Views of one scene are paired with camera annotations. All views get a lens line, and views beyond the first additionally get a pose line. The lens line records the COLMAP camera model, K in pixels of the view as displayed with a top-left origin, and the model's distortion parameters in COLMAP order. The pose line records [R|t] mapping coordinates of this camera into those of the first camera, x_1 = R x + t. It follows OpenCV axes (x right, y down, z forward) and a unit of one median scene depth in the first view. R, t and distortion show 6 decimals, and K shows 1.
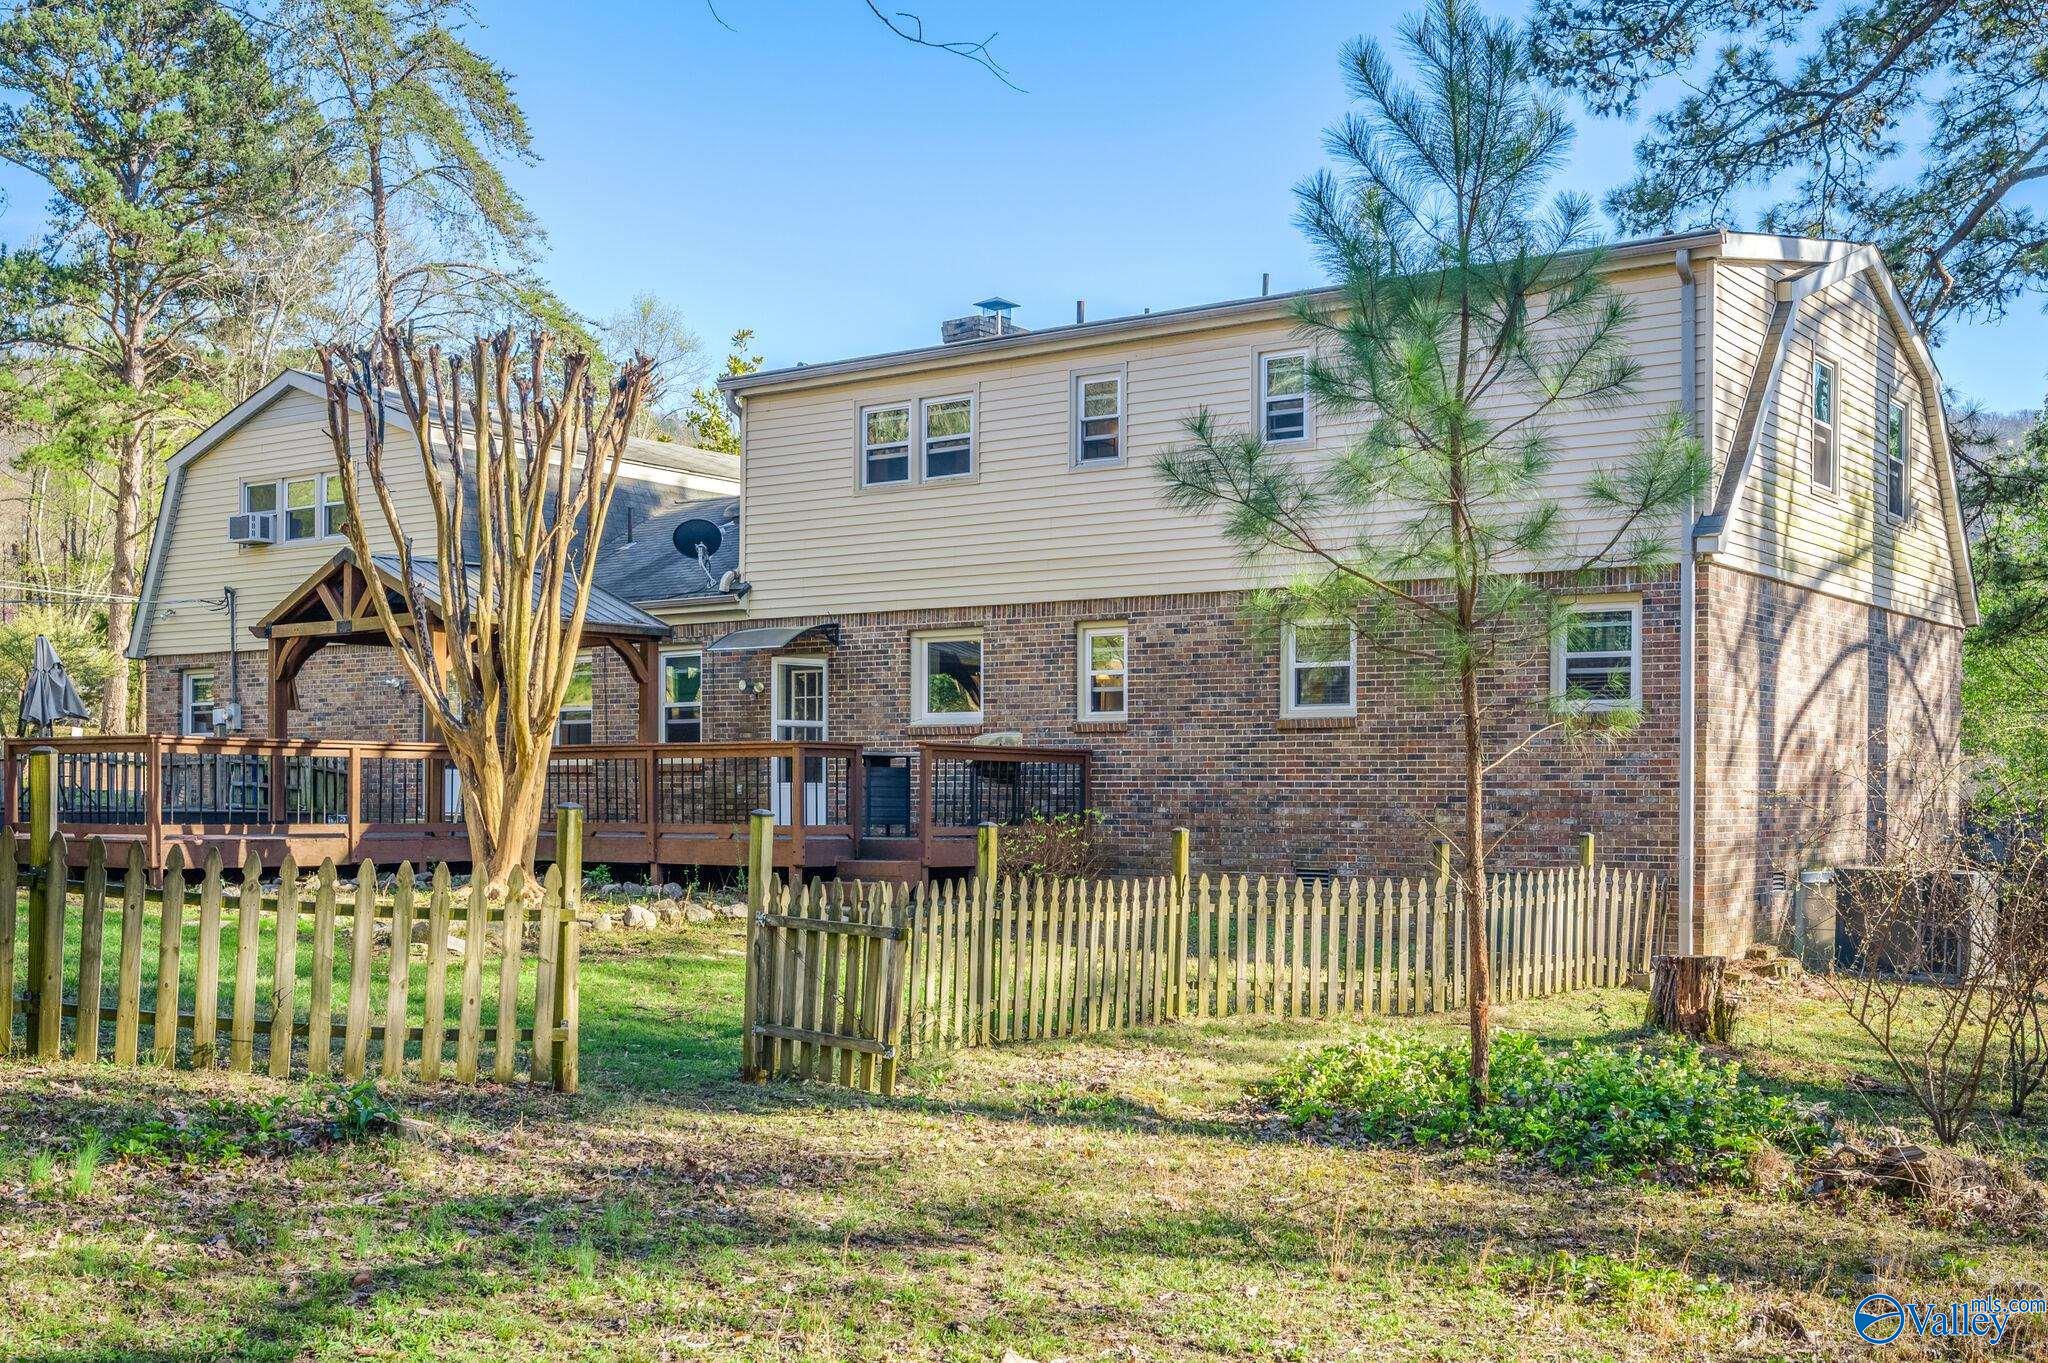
lens RADIAL K [[1776.5, 0, 1023.9], [0, 1776.5, 688.5], [0, 0, 1]] dist [0.013160, 0.004059]
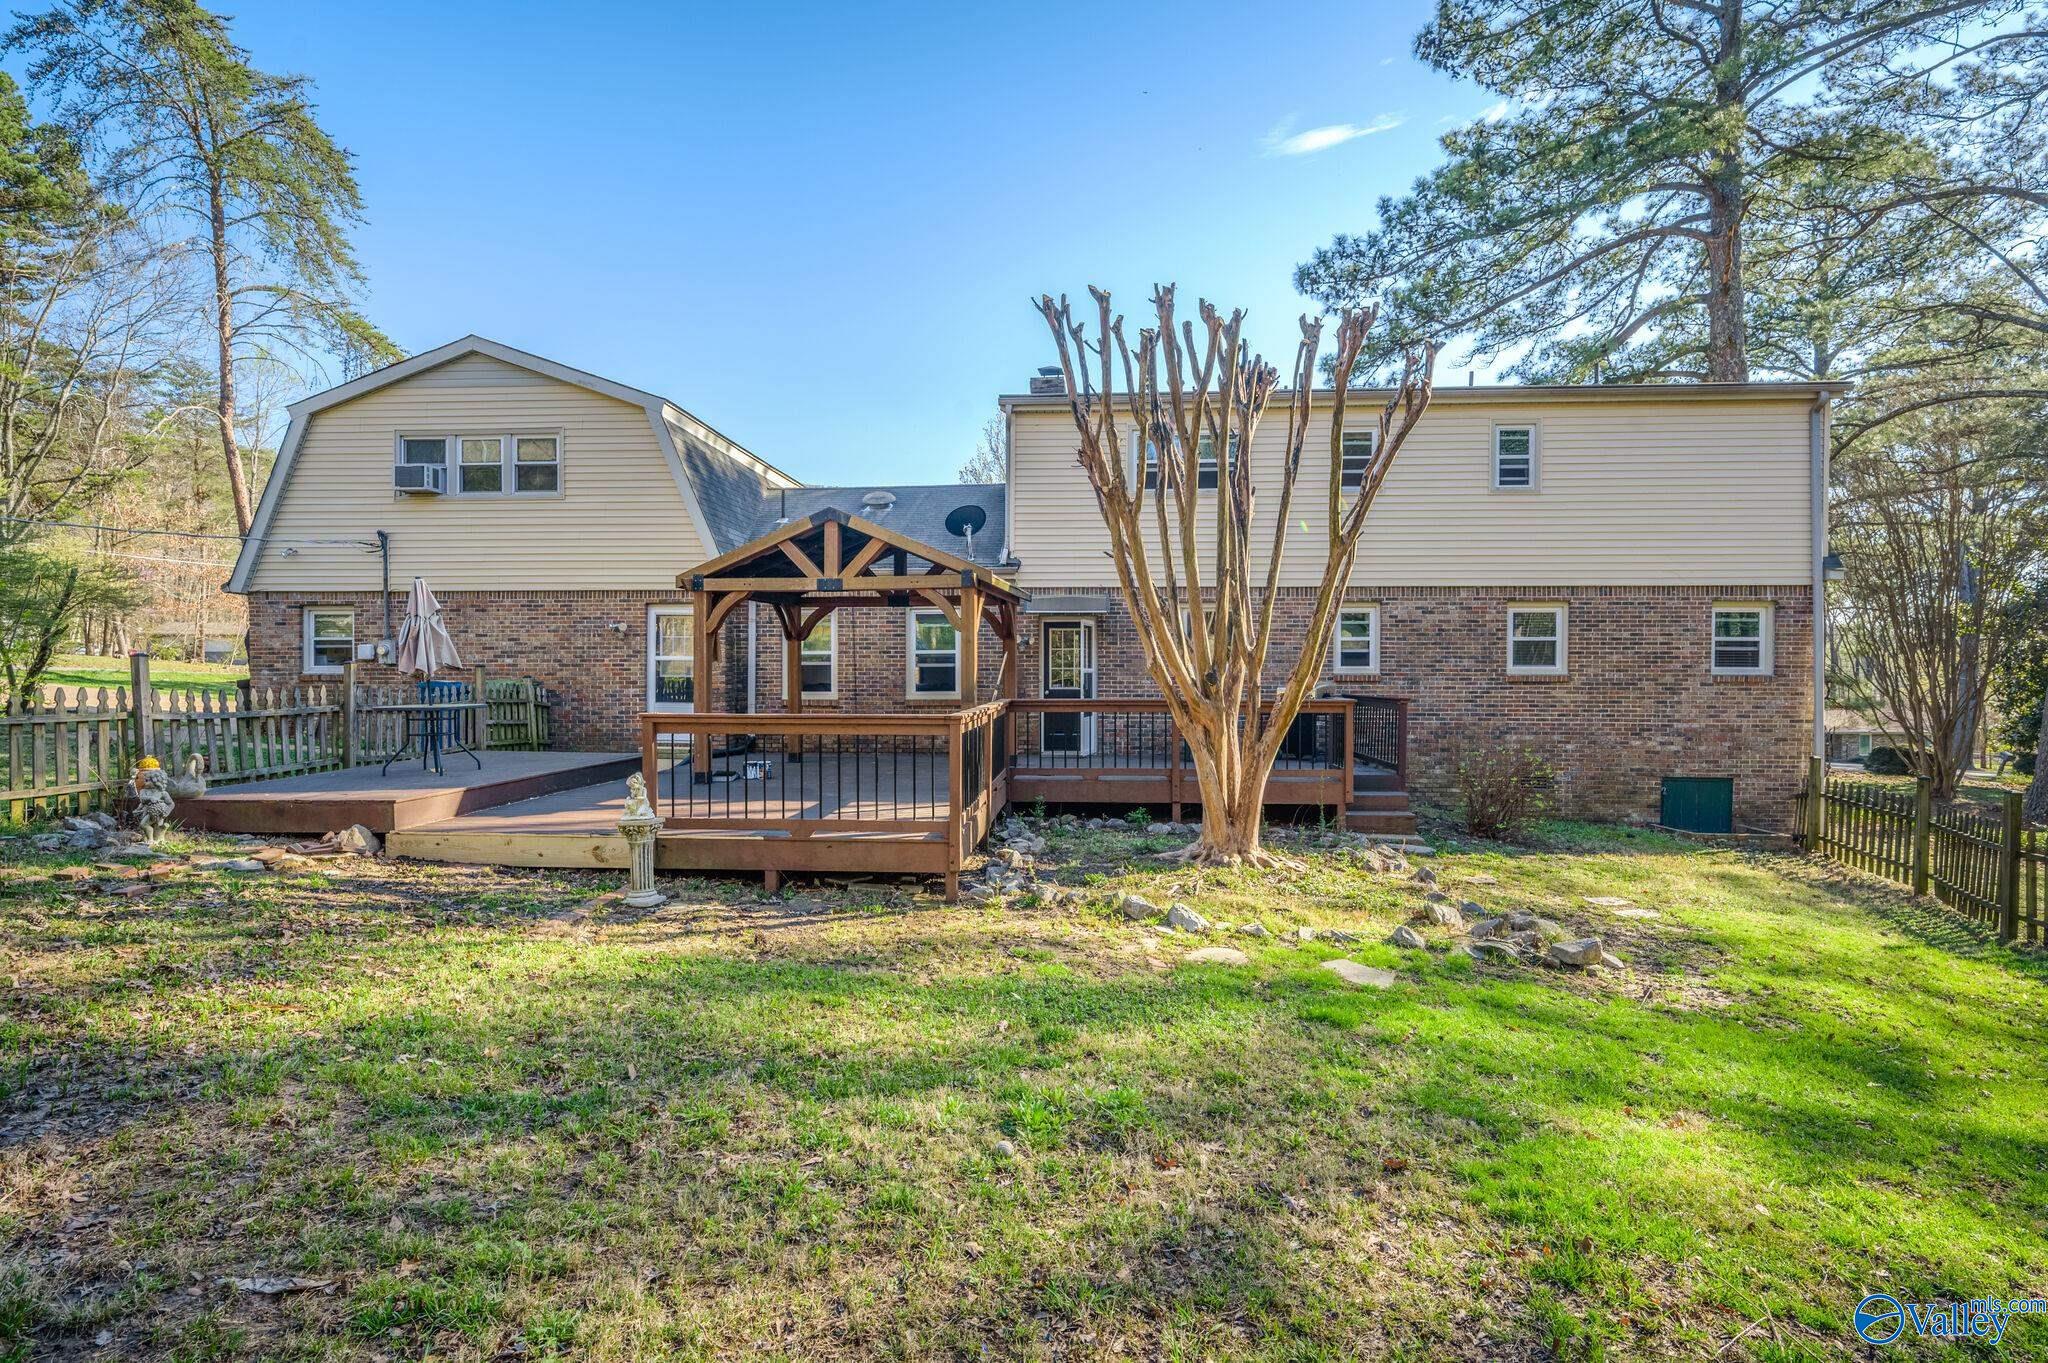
lens RADIAL K [[934.5, 0, 1036.6], [0, 934.5, 649.2], [0, 0, 1]] dist [0.000306, 0.000332]
pose [[0.884429, 0.010706, 0.466552, -0.504052], [-0.023710, 0.999477, 0.022012, -0.010770], [-0.466073, -0.030530, 0.884220, 0.443284]]
